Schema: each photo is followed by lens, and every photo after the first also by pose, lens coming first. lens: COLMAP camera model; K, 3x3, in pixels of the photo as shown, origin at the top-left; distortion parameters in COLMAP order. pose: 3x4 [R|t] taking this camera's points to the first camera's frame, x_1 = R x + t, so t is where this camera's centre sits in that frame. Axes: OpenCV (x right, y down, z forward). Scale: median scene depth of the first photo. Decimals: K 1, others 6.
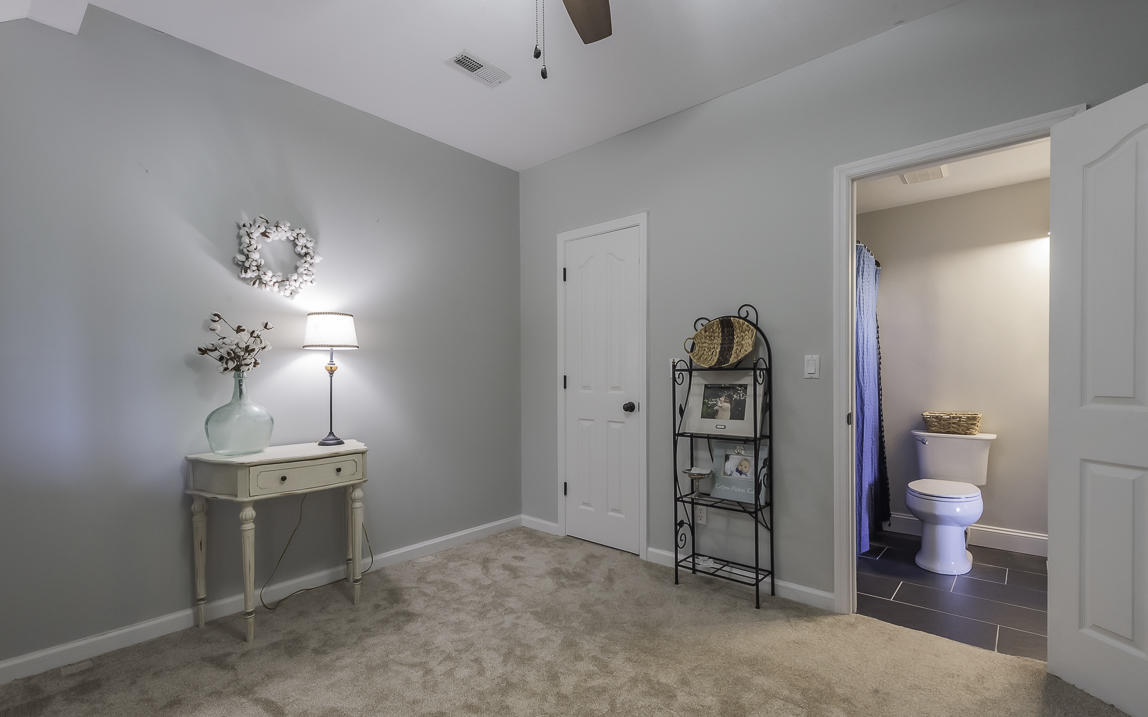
lens RADIAL K [[511.4, 0, 575.6], [0, 511.4, 382.0], [0, 0, 1]] dist [0.001603, 0.000184]
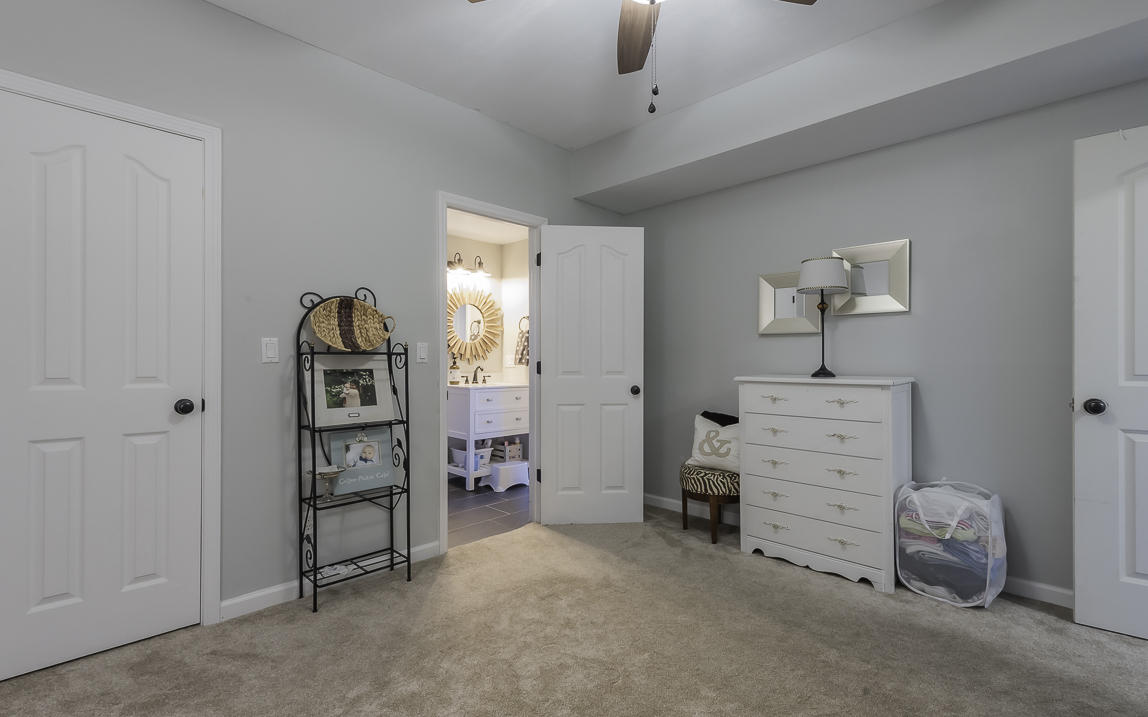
lens RADIAL K [[516.3, 0, 574.0], [0, 516.3, 358.5], [0, 0, 1]] dist [-0.000842, -0.000300]
pose [[0.059409, 0.007229, 0.998208, -0.621065], [0.007311, 0.999944, -0.007677, -0.005159], [-0.998207, 0.007754, 0.059352, 0.535574]]
